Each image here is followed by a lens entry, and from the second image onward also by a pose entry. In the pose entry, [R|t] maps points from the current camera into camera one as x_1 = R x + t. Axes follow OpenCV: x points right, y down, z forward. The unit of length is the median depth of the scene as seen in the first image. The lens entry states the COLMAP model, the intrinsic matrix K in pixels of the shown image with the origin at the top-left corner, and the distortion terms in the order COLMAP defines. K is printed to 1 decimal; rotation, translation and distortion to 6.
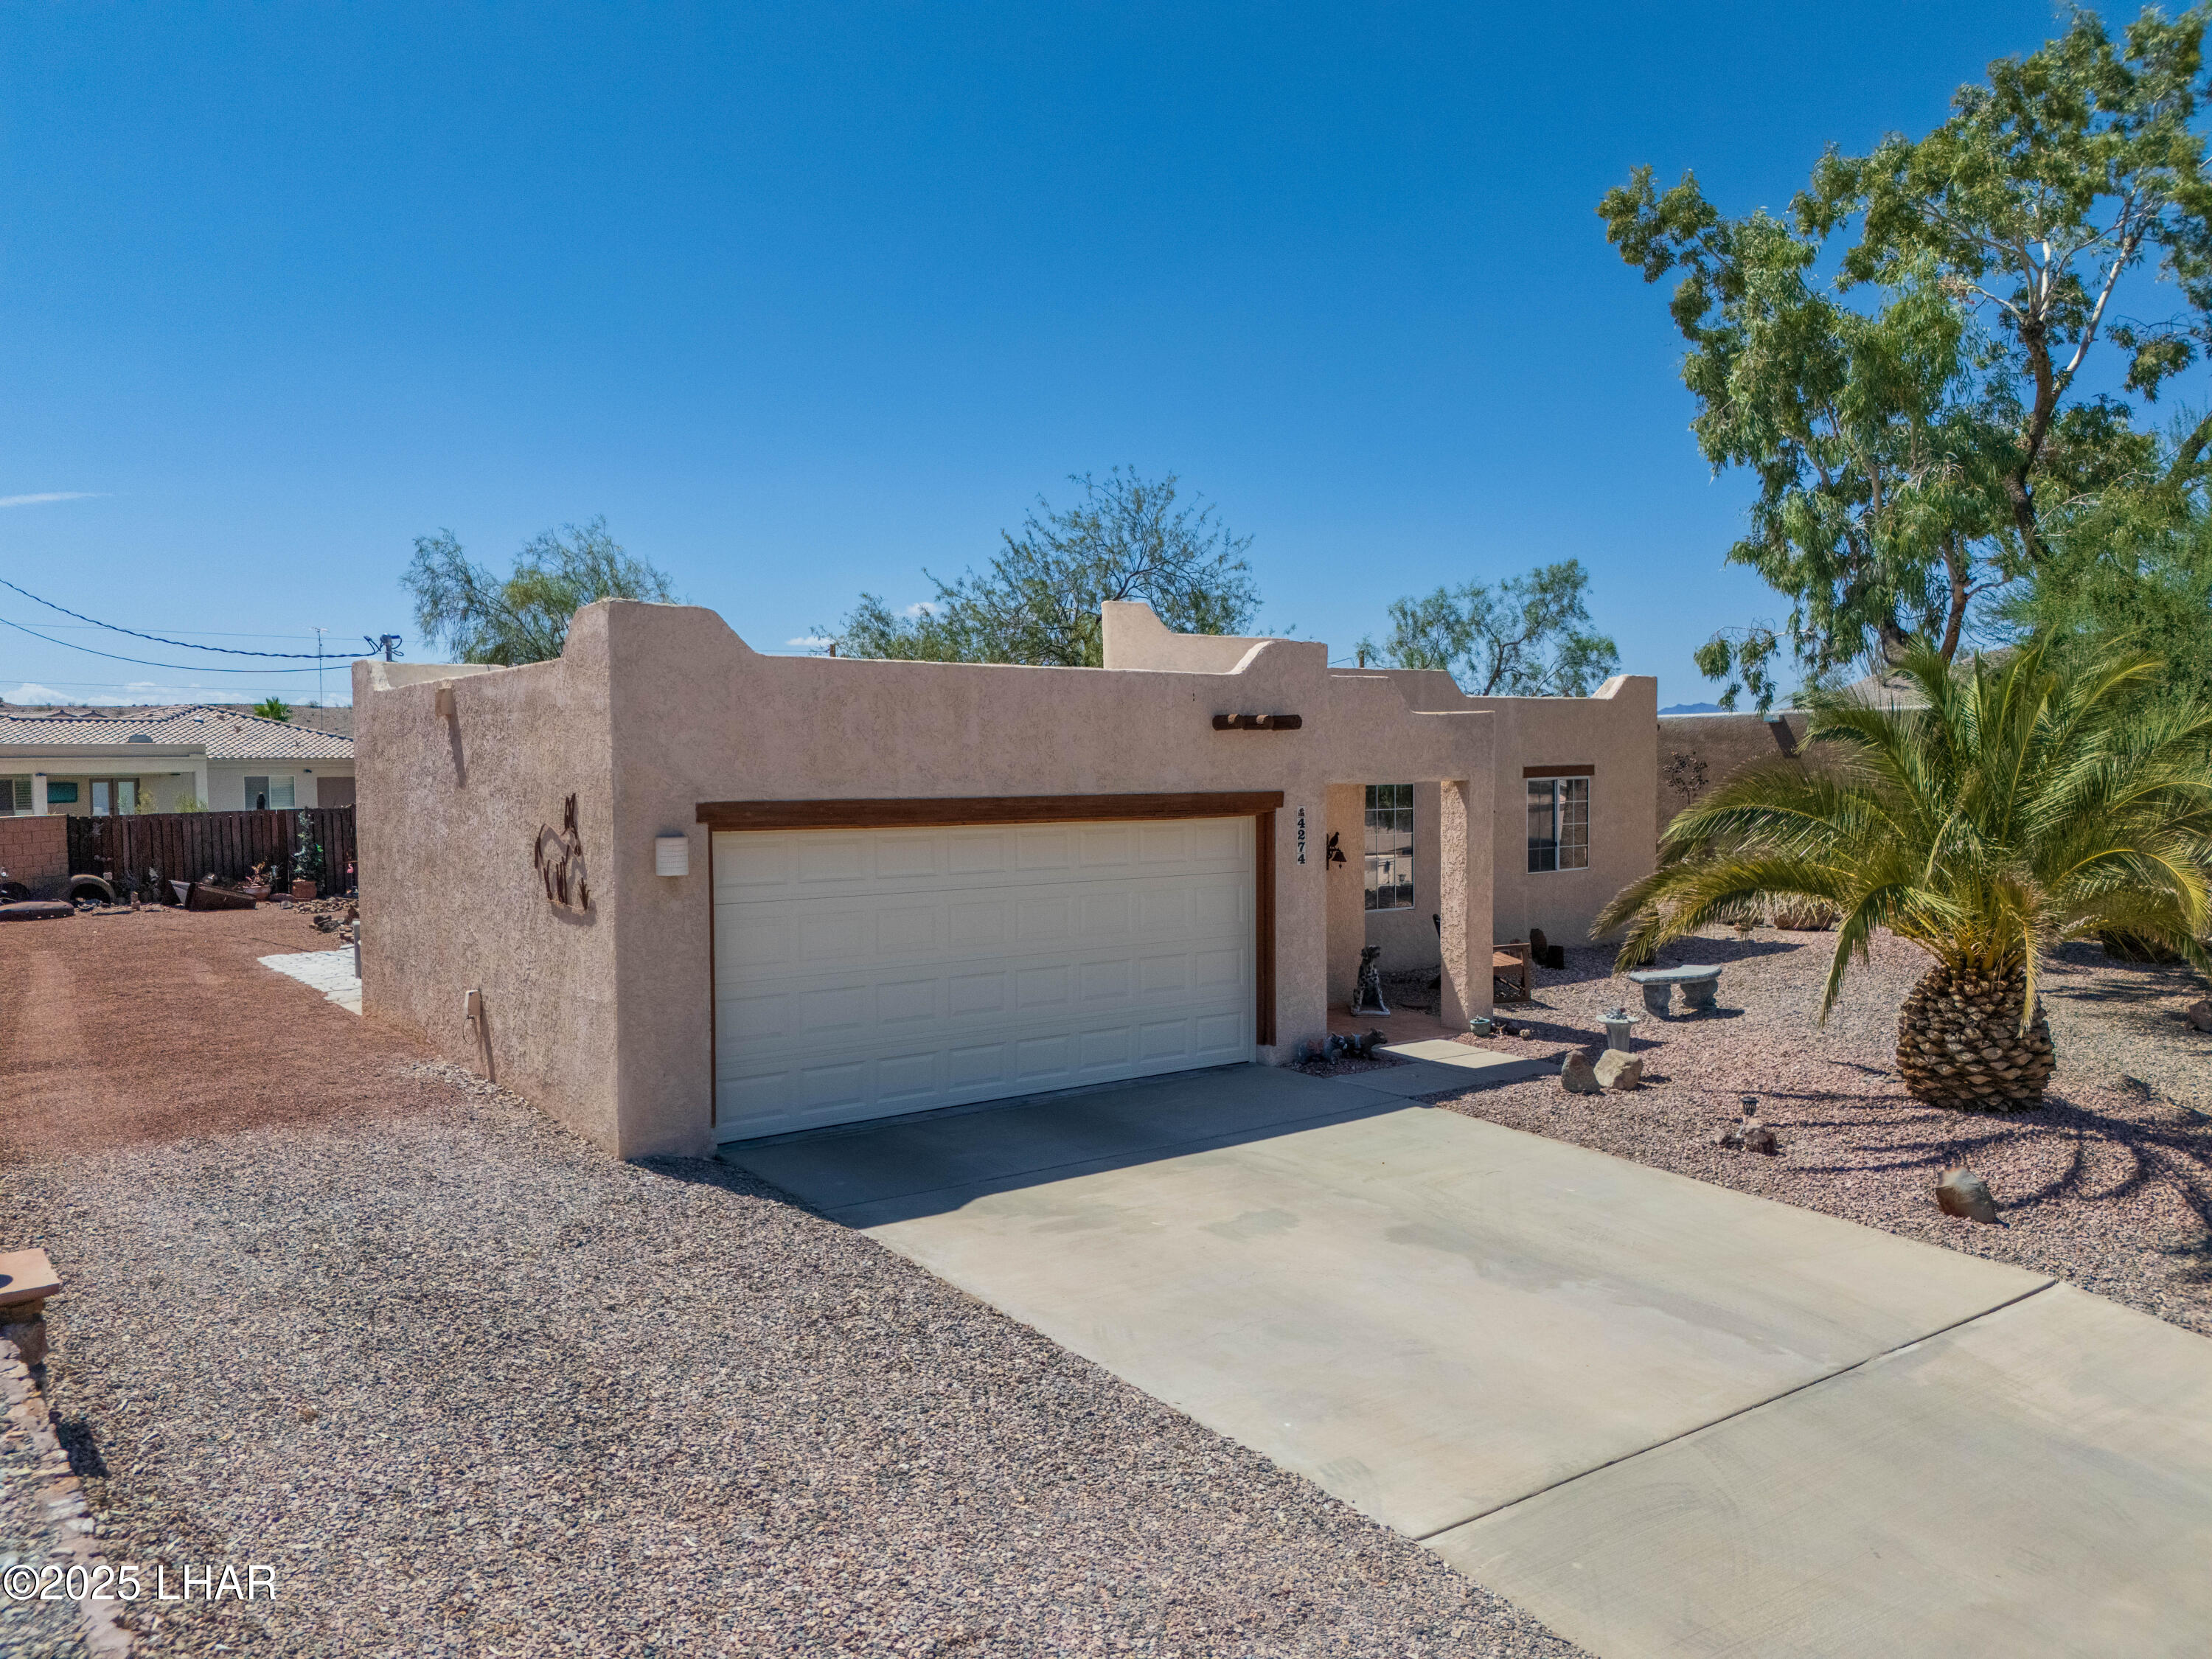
lens RADIAL K [[1606.1, 0, 1106.0], [0, 1606.1, 829.5], [0, 0, 1]] dist [0.067487, -0.068669]
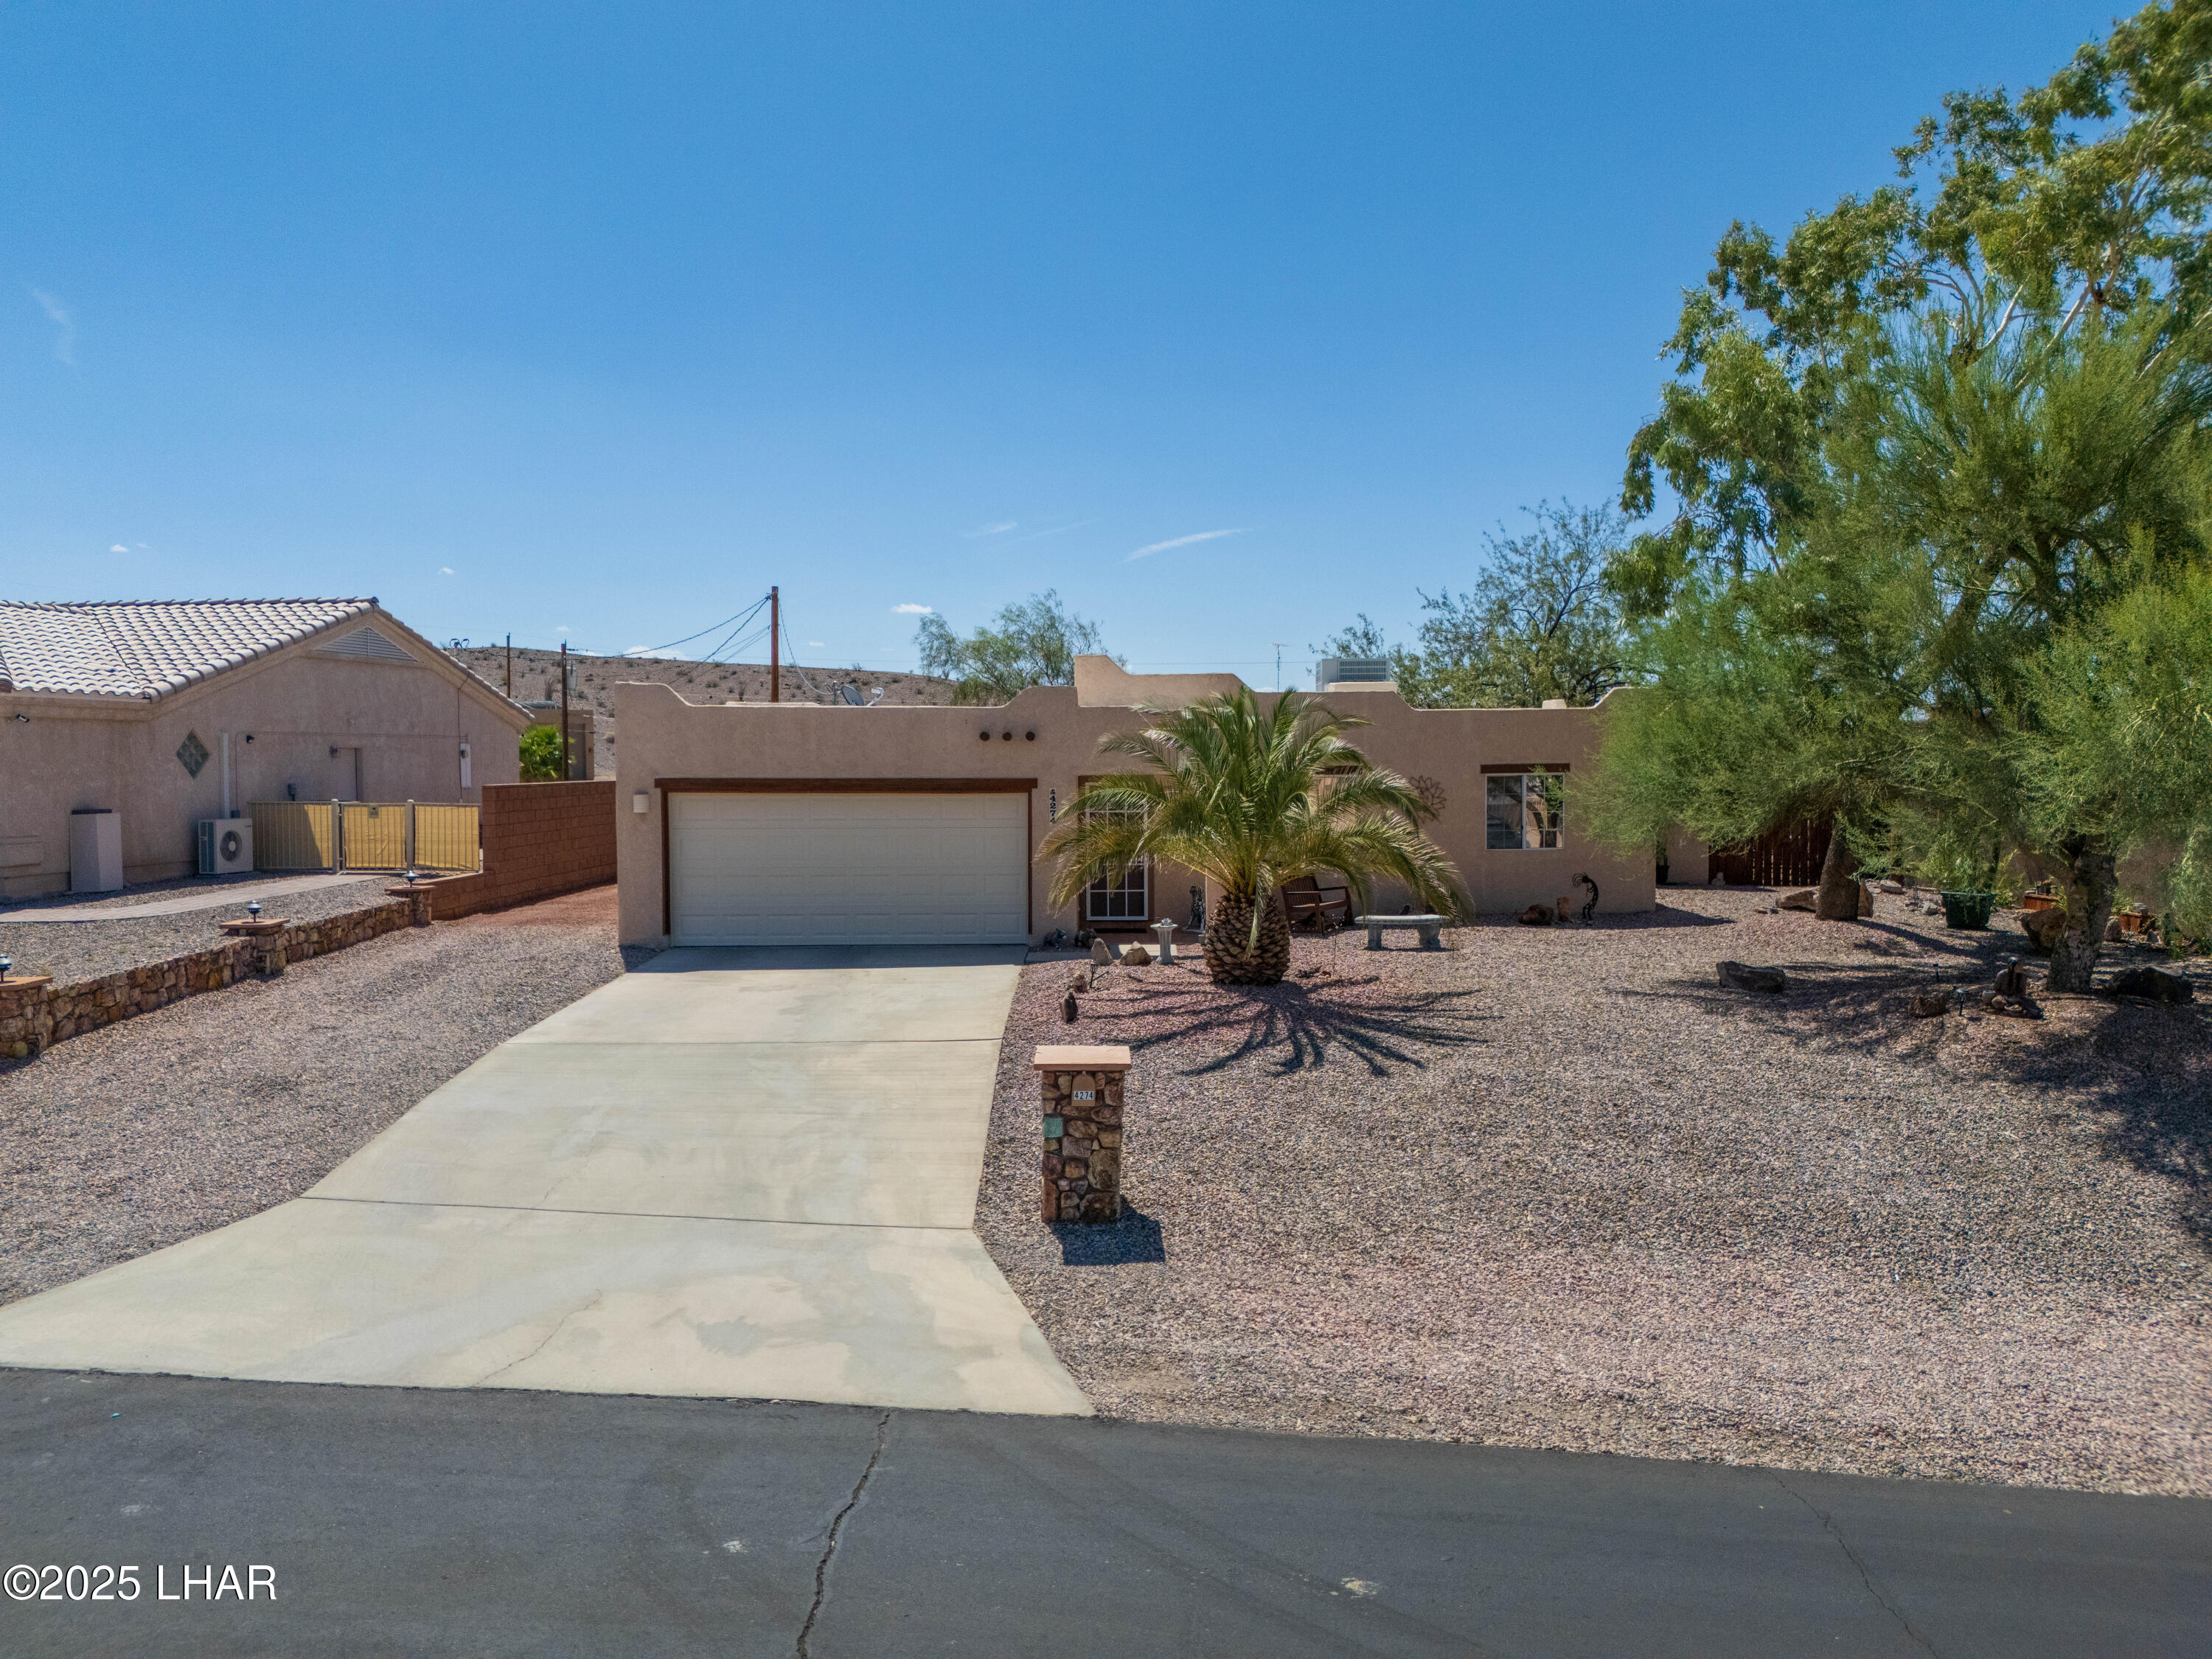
lens RADIAL K [[1606.1, 0, 1106.0], [0, 1606.1, 829.5], [0, 0, 1]] dist [0.067487, -0.068669]
pose [[0.819871, 0.028119, -0.571857, 1.345252], [-0.026804, 0.999583, 0.010723, 0.011011], [0.571920, 0.006536, 0.820283, -0.359975]]
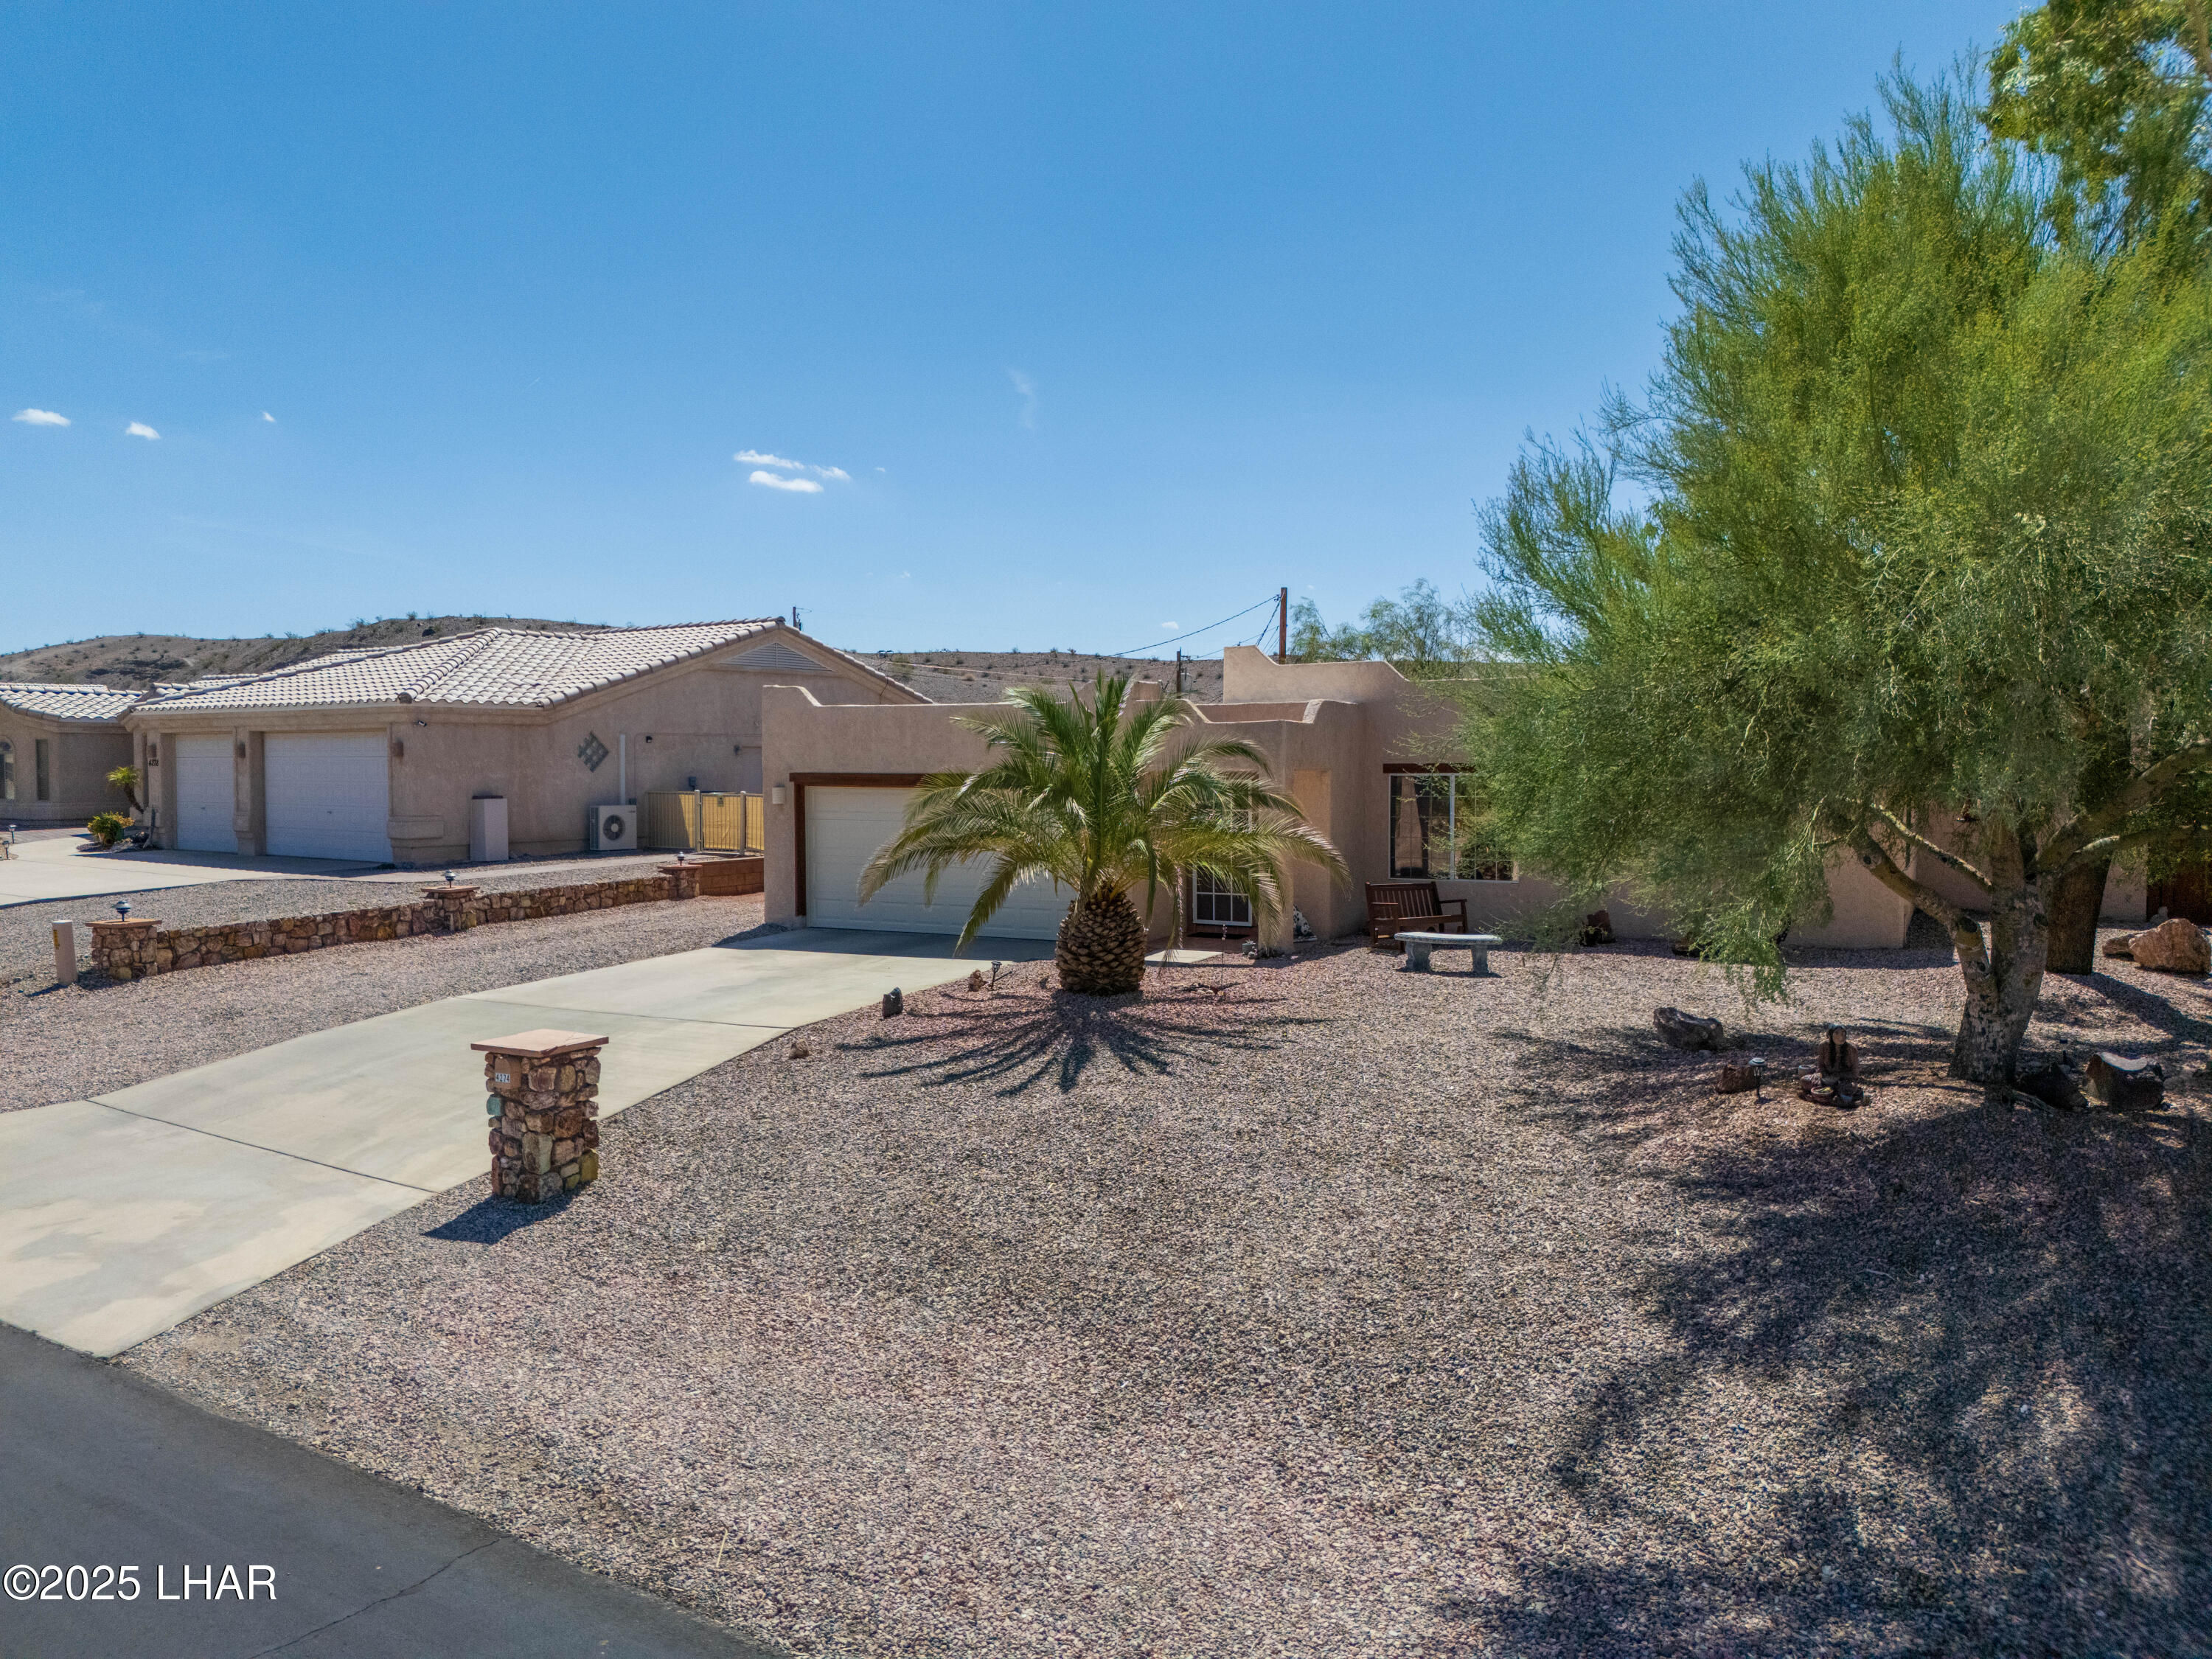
lens RADIAL K [[1606.1, 0, 1106.0], [0, 1606.1, 829.5], [0, 0, 1]] dist [0.067487, -0.068669]
pose [[0.450351, 0.043400, -0.891796, 1.881434], [-0.040407, 0.998785, 0.028201, -0.017734], [0.891937, 0.023335, 0.451557, 0.349805]]
